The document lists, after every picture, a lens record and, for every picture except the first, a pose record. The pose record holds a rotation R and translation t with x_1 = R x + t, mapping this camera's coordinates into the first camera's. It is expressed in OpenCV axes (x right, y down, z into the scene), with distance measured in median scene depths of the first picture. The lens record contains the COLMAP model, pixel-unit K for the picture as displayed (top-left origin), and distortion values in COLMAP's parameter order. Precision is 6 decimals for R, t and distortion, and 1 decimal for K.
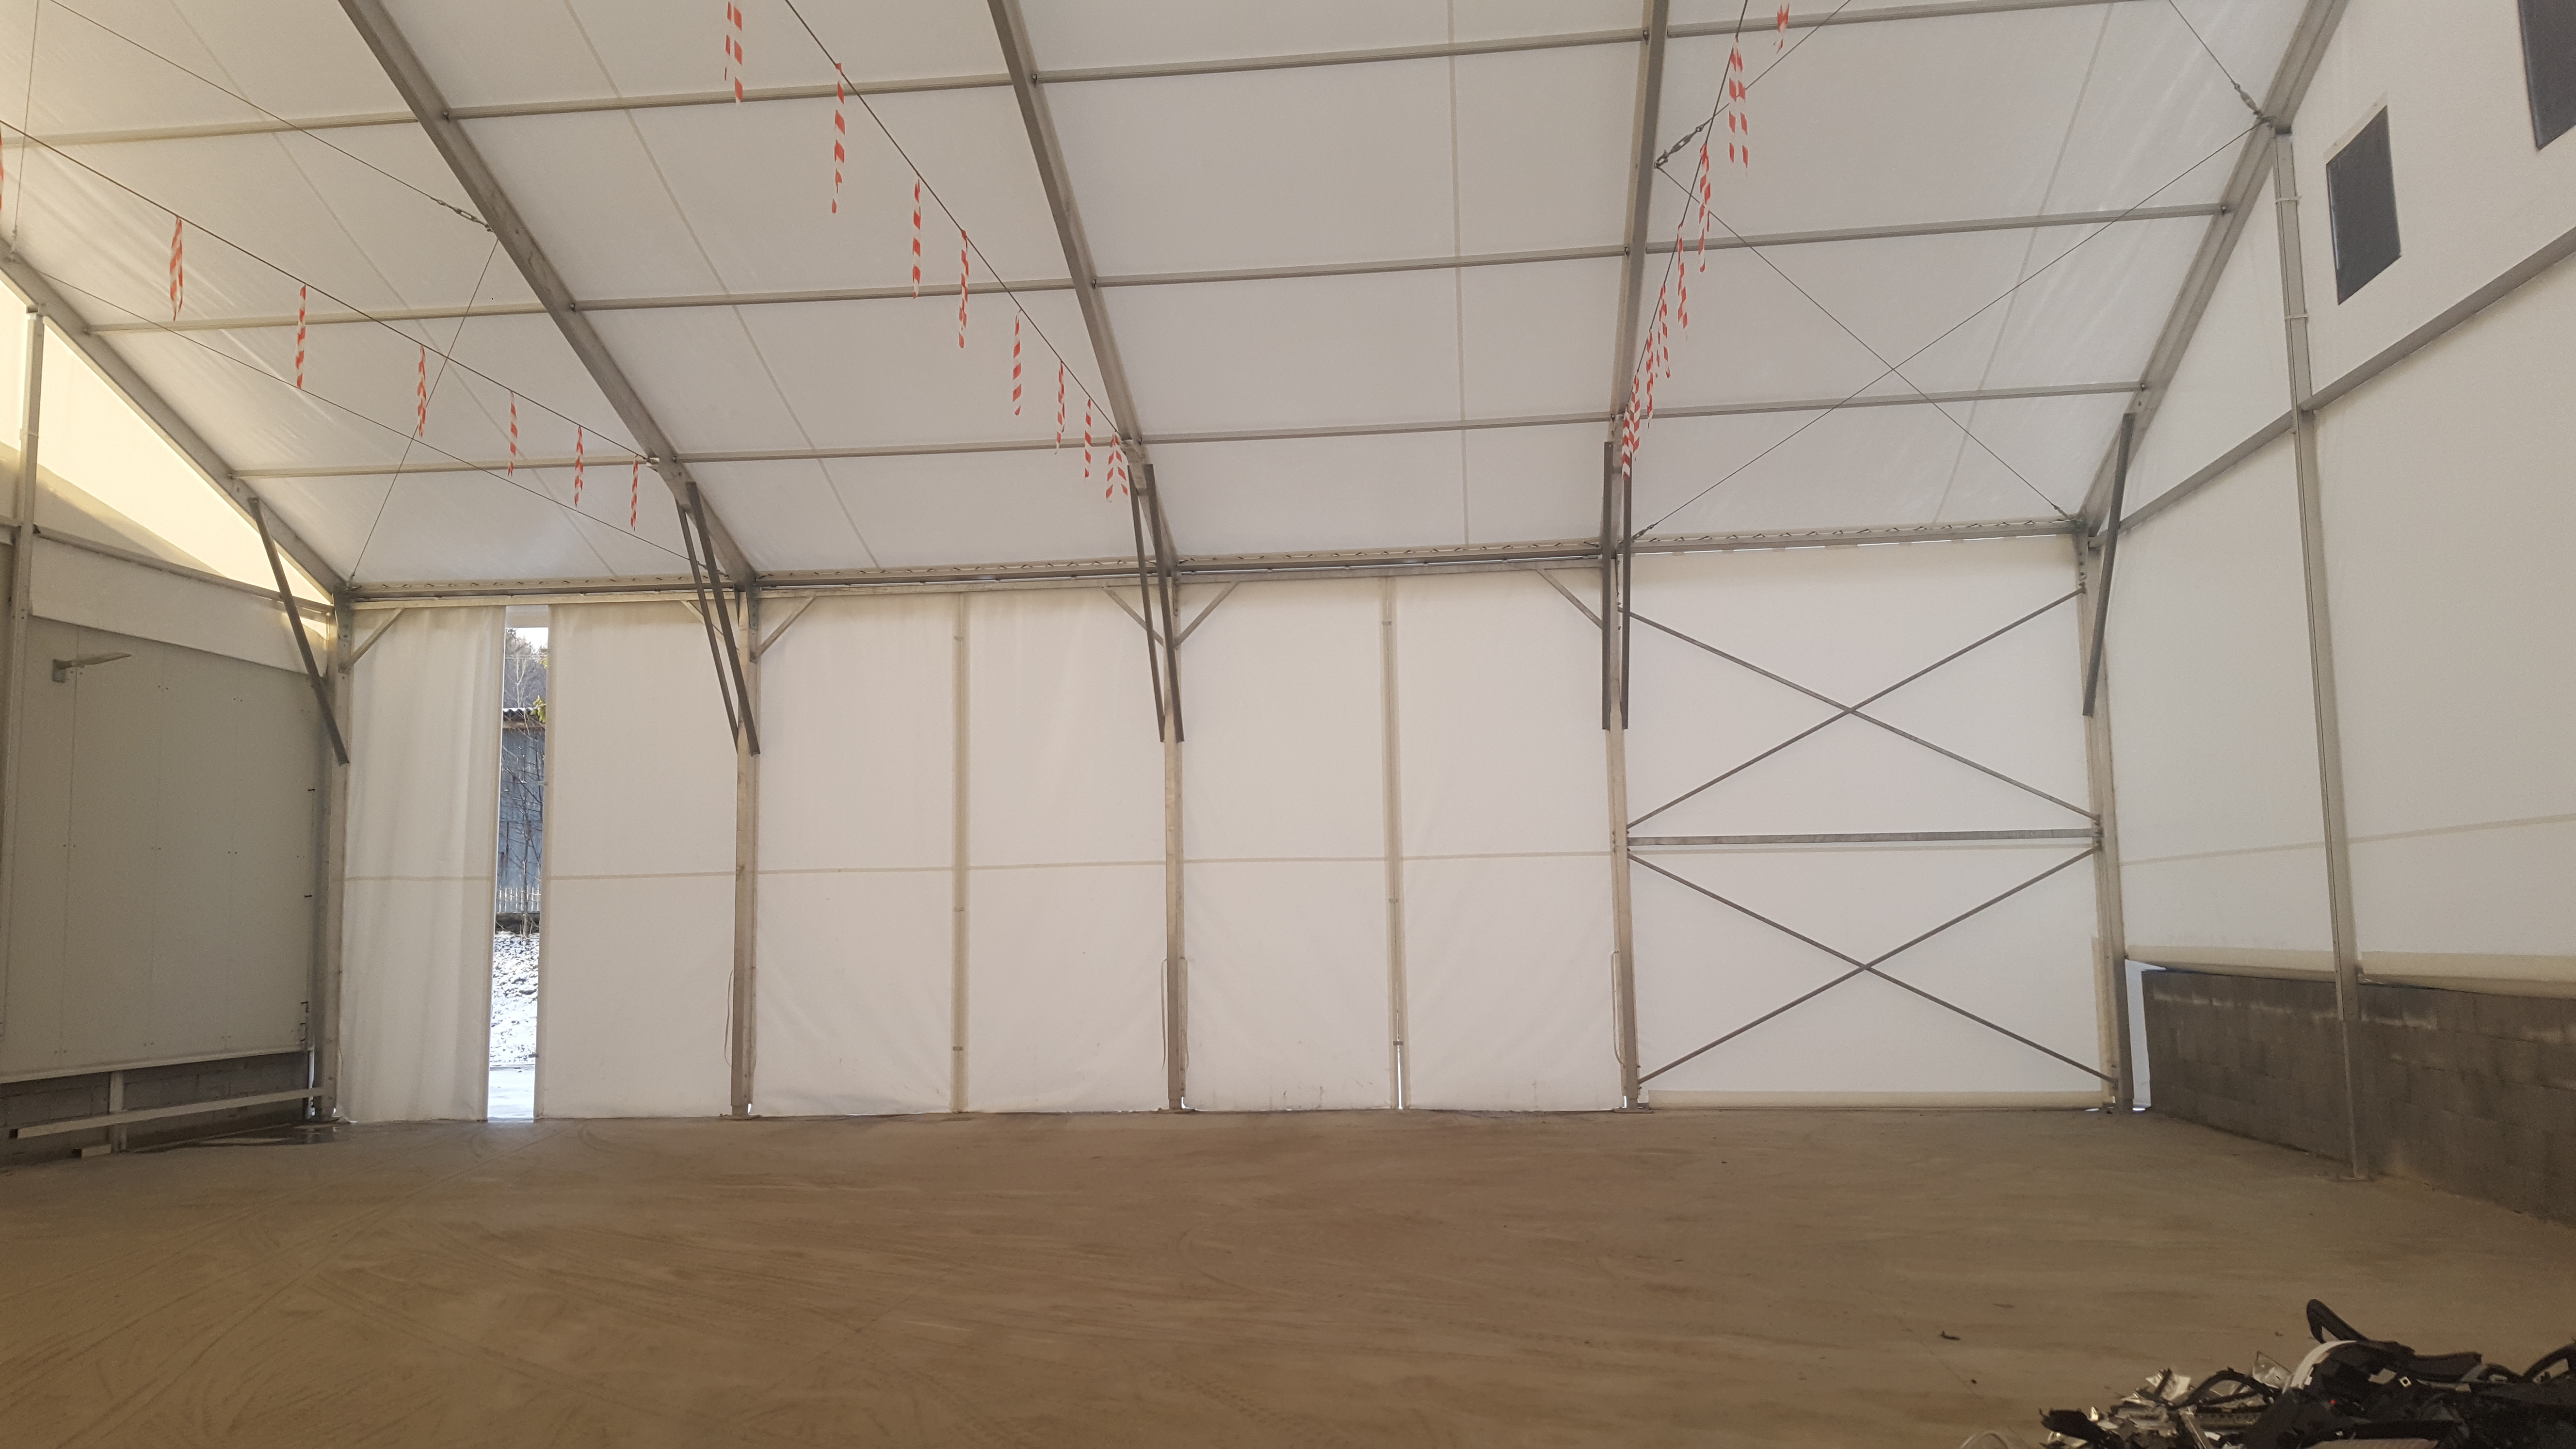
lens RADIAL K [[1869.8, 0, 1280.9], [0, 1869.8, 708.9], [0, 0, 1]] dist [0.078184, -0.098905]
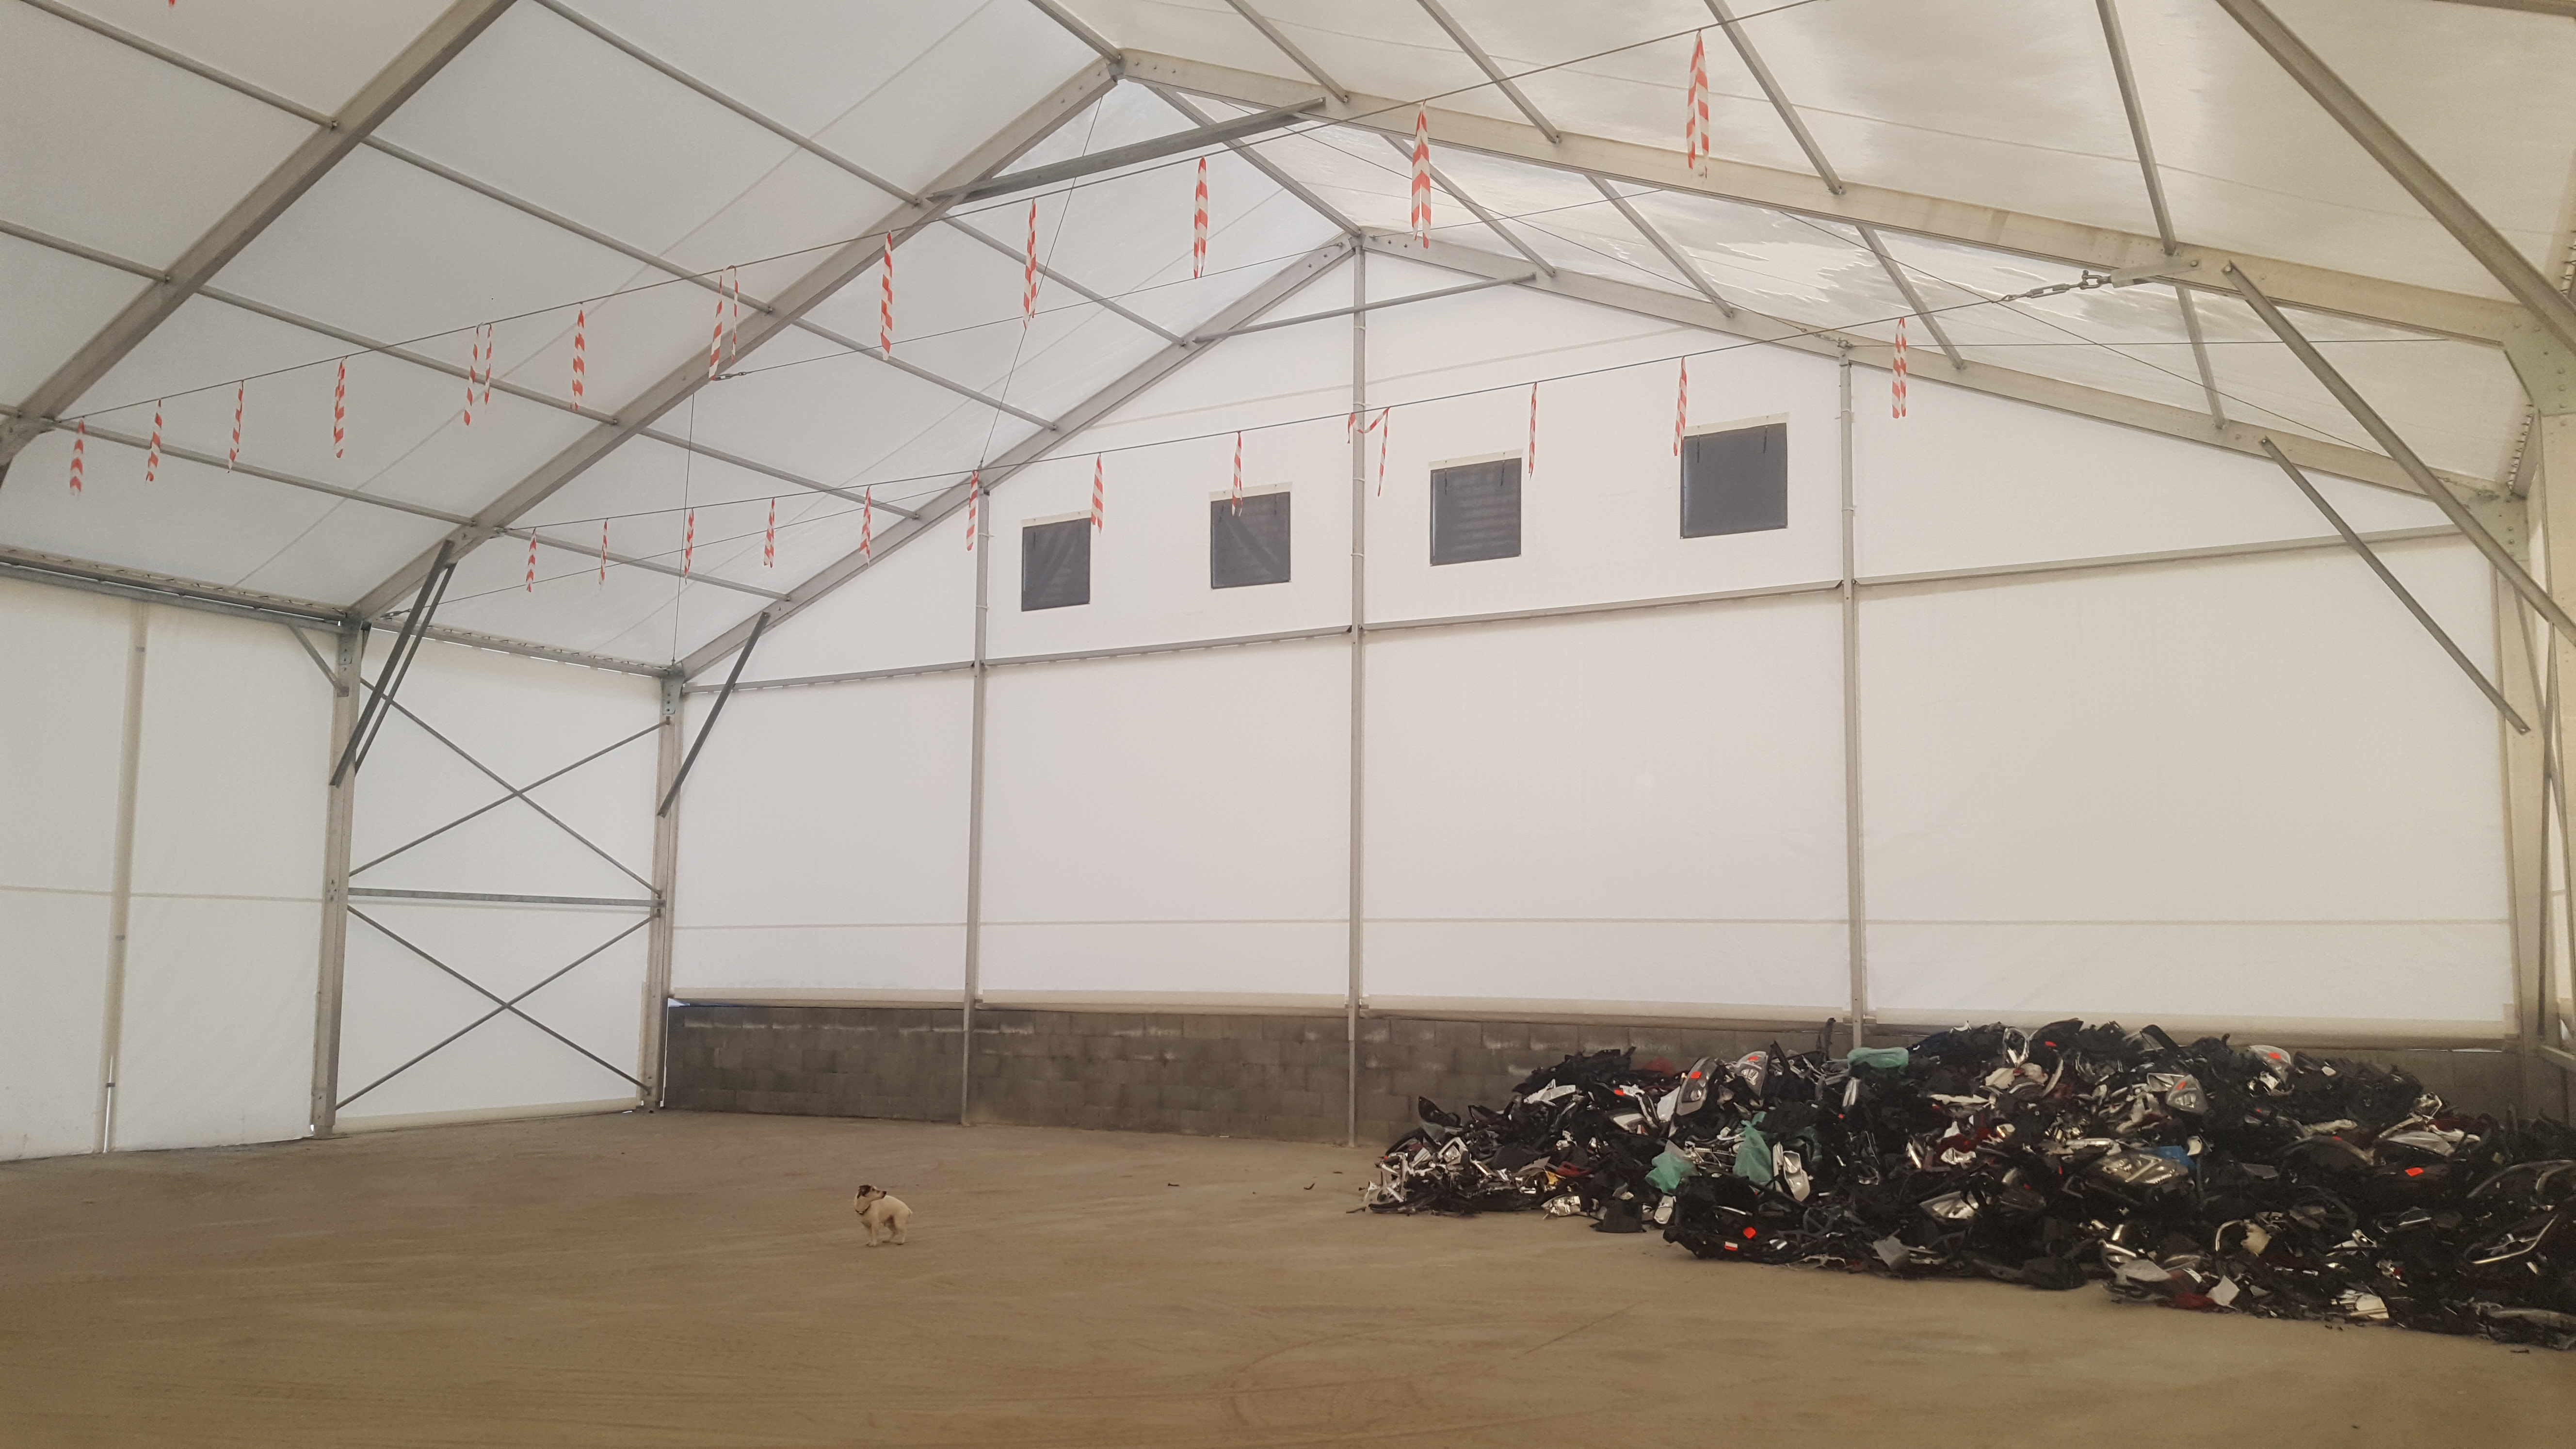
lens RADIAL K [[1934.5, 0, 1283.7], [0, 1934.5, 808.4], [0, 0, 1]] dist [0.001781, -0.001594]
pose [[0.358449, 0.095618, 0.928639, -0.685409], [-0.118729, 0.991332, -0.056245, 0.022544], [-0.925968, -0.090096, 0.366695, 0.092355]]
